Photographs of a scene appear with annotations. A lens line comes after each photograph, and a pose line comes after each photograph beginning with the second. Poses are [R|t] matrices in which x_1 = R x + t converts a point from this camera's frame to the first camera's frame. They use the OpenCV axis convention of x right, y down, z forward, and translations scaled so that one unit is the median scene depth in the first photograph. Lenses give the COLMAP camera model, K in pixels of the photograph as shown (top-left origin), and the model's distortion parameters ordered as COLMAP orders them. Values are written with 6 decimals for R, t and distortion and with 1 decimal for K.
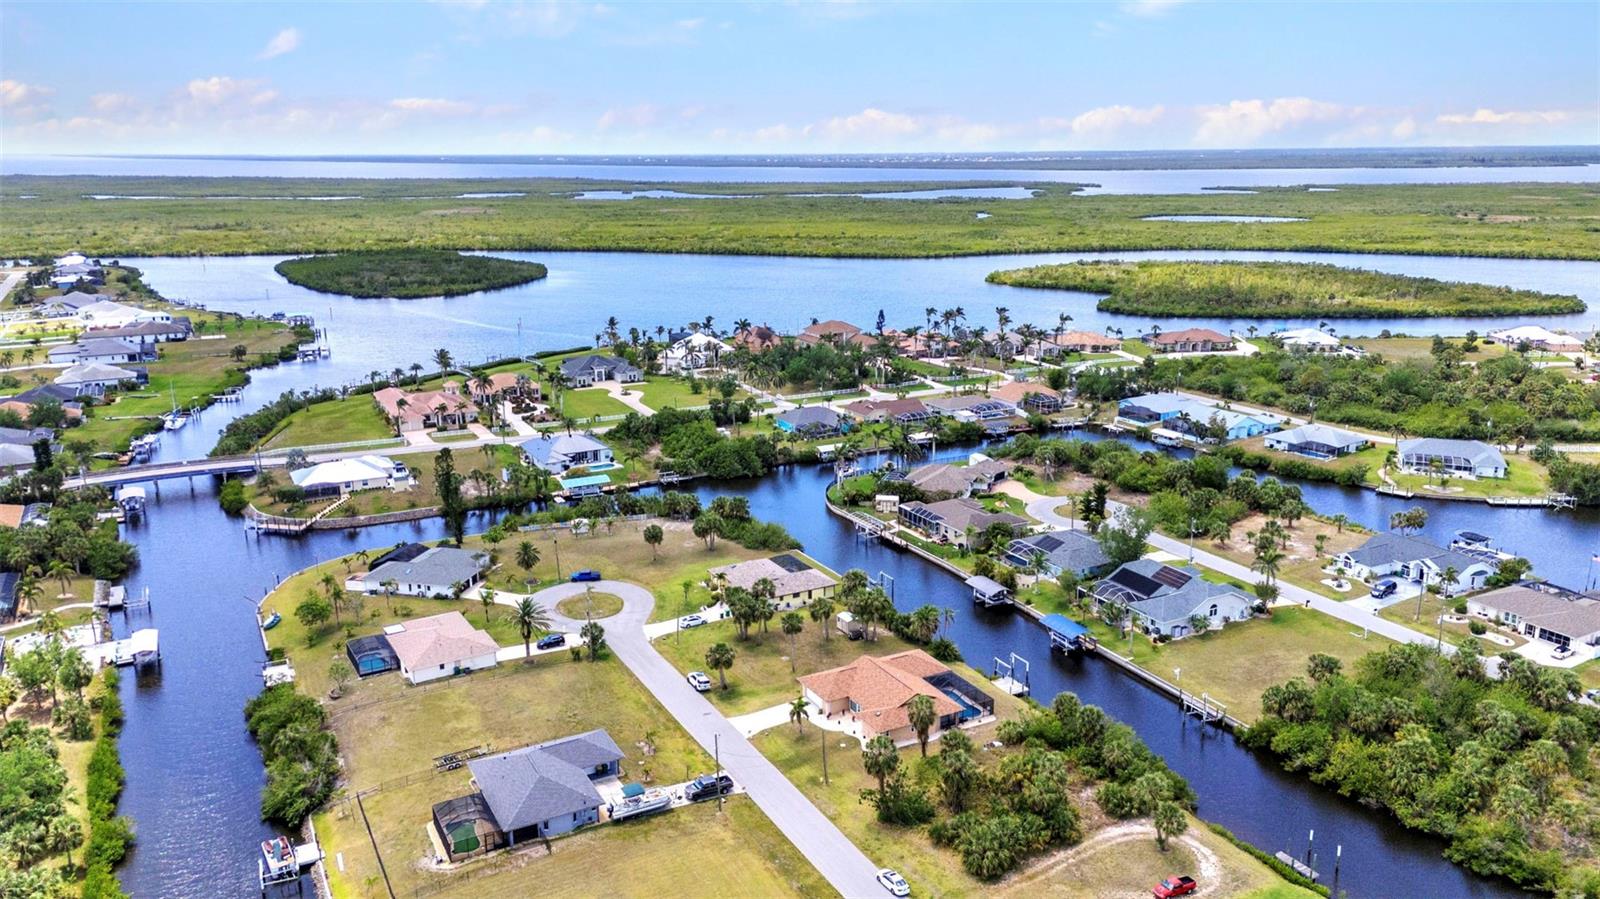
lens RADIAL K [[1170.0, 0, 799.1], [0, 1170.0, 450.3], [0, 0, 1]] dist [0.074532, -0.062118]
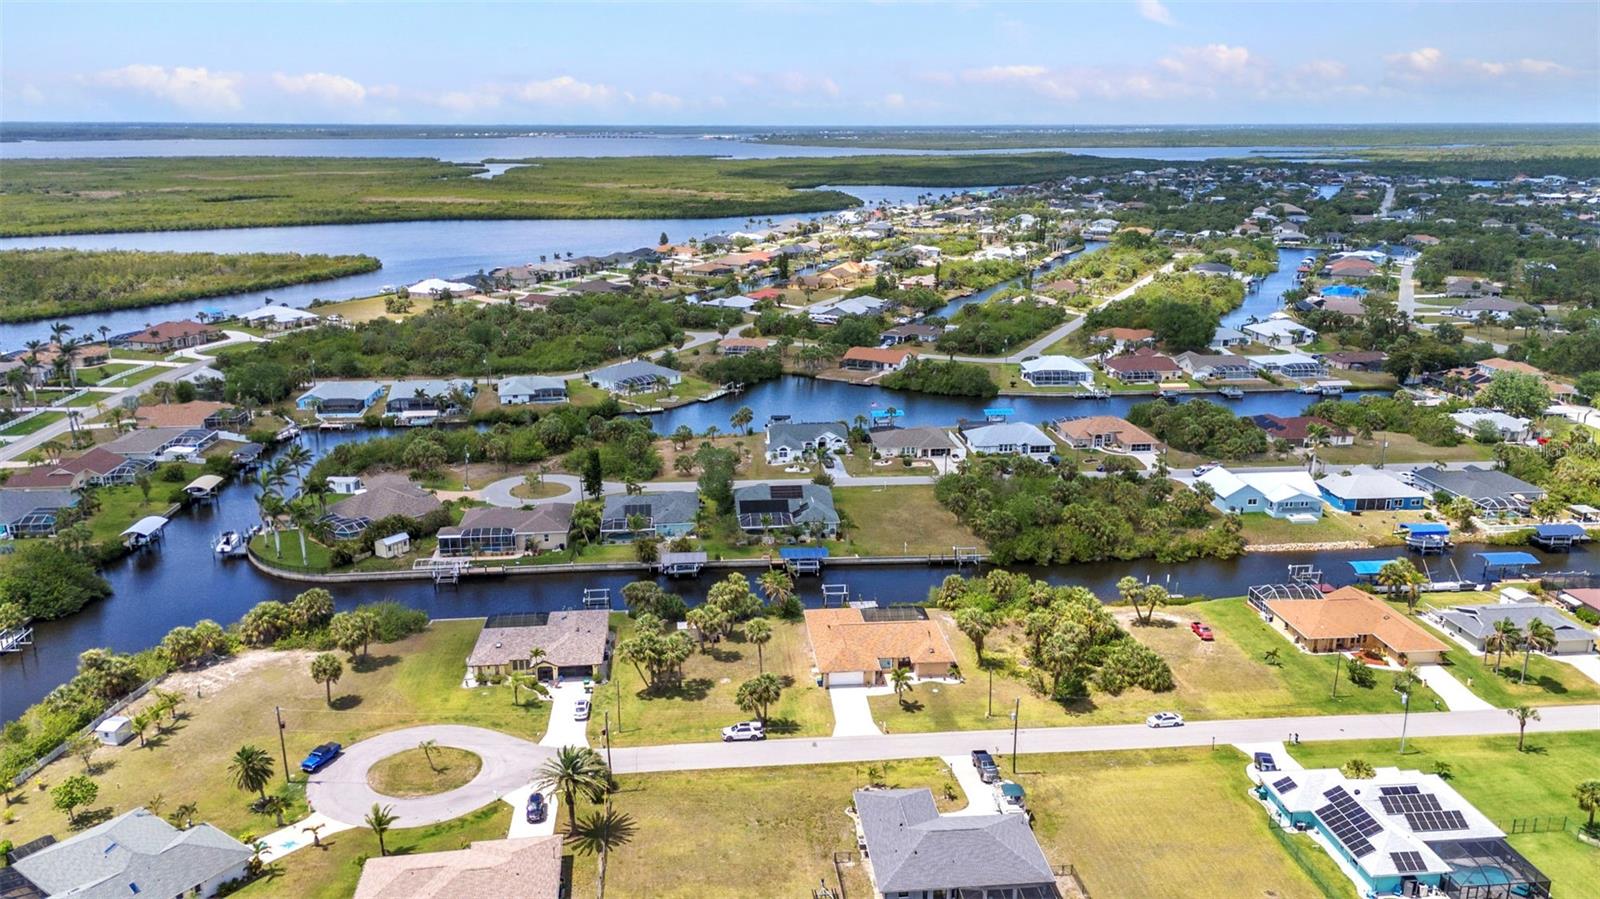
lens RADIAL K [[1170.0, 0, 795.6], [0, 1170.0, 454.0], [0, 0, 1]] dist [0.074532, -0.062118]
pose [[0.394222, -0.245496, 0.885619, -0.513504], [0.227033, 0.959808, 0.165000, -0.085905], [-0.890531, 0.136018, 0.434113, 0.374416]]
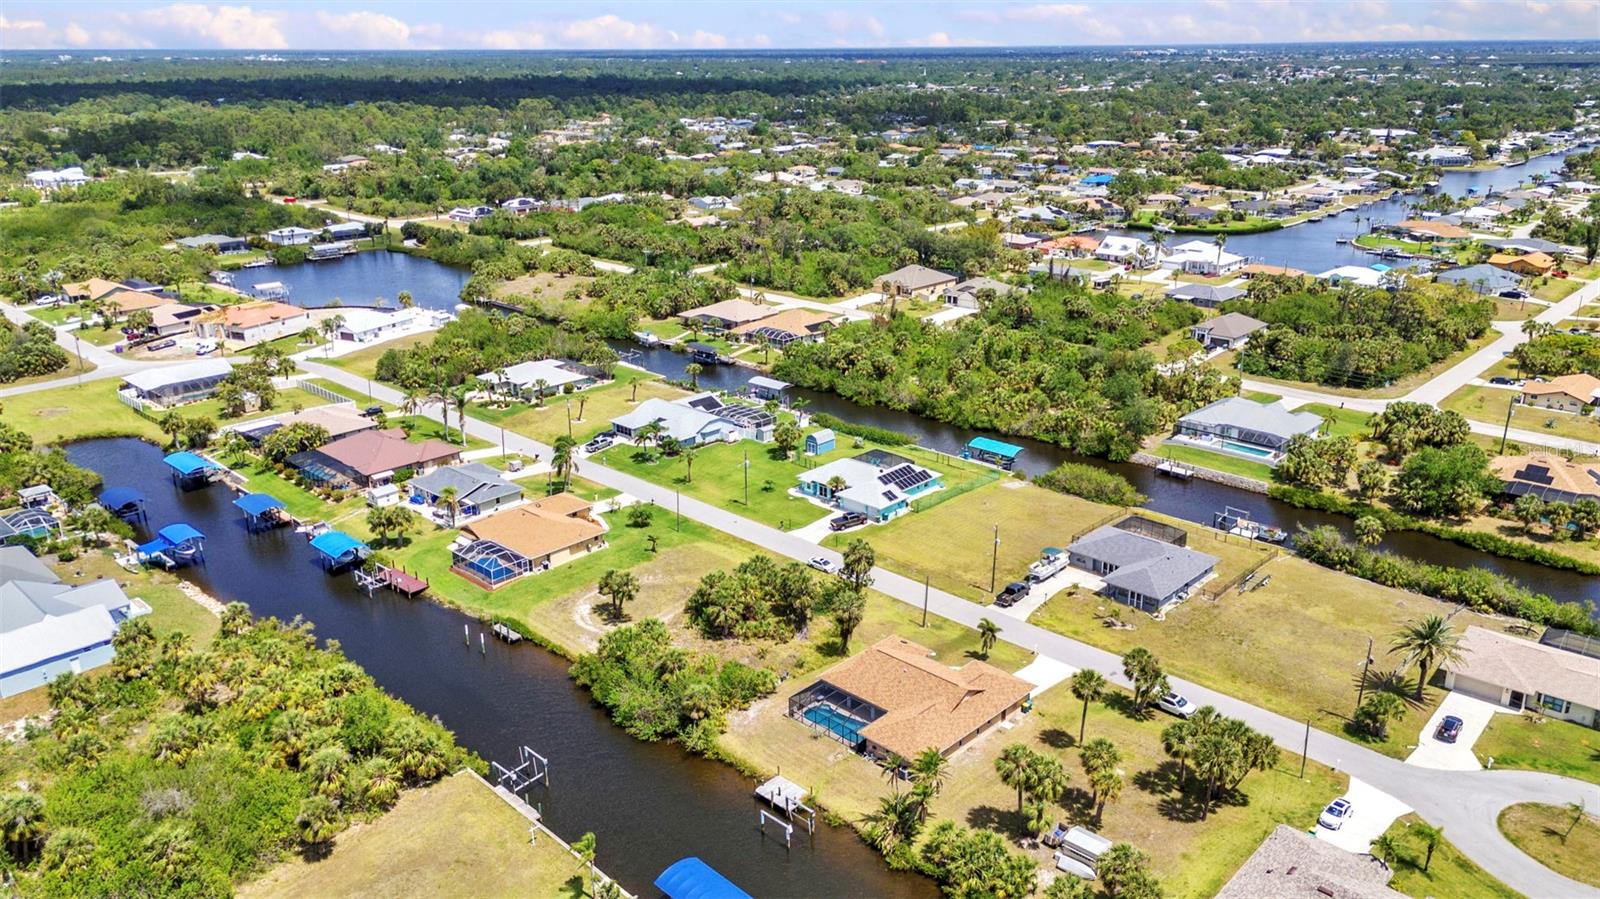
lens RADIAL K [[1170.0, 0, 803.0], [0, 1170.0, 449.9], [0, 0, 1]] dist [0.074532, -0.062118]
pose [[-0.950166, 0.113141, -0.290490, 0.226375], [-0.063874, 0.841394, 0.536634, -0.220249], [0.305132, 0.528446, -0.792237, 0.953457]]
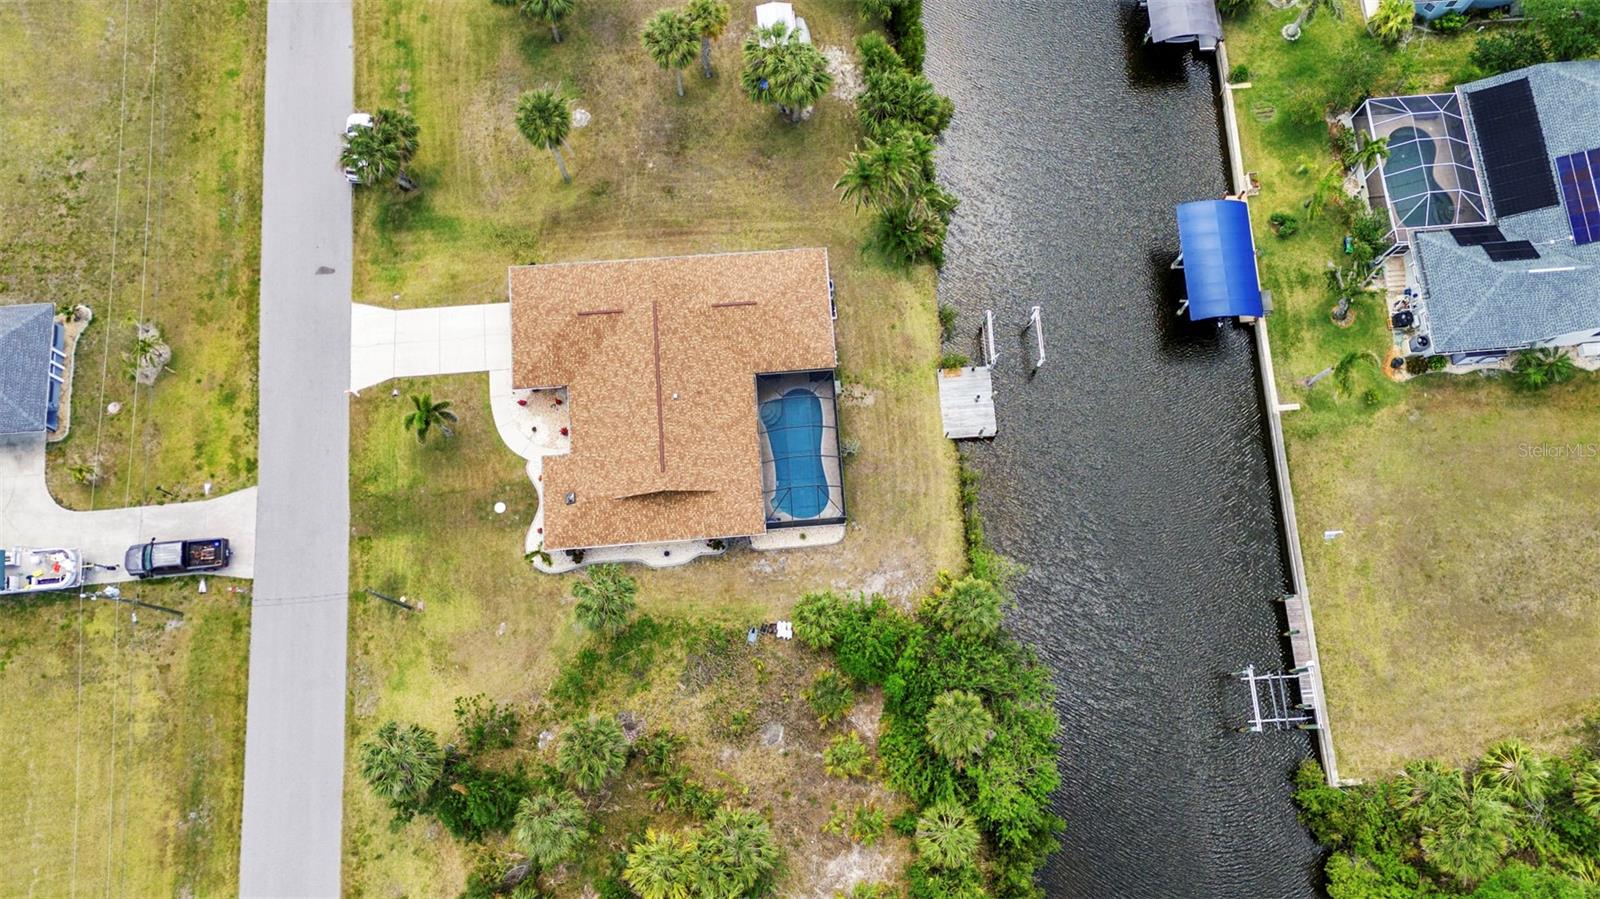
lens RADIAL K [[1170.0, 0, 799.9], [0, 1170.0, 448.4], [0, 0, 1]] dist [0.074532, -0.062118]
pose [[0.914189, 0.397046, -0.081322, 0.108553], [-0.119885, 0.456590, 0.881563, -0.125813], [0.387152, -0.796165, 0.465010, 0.495504]]
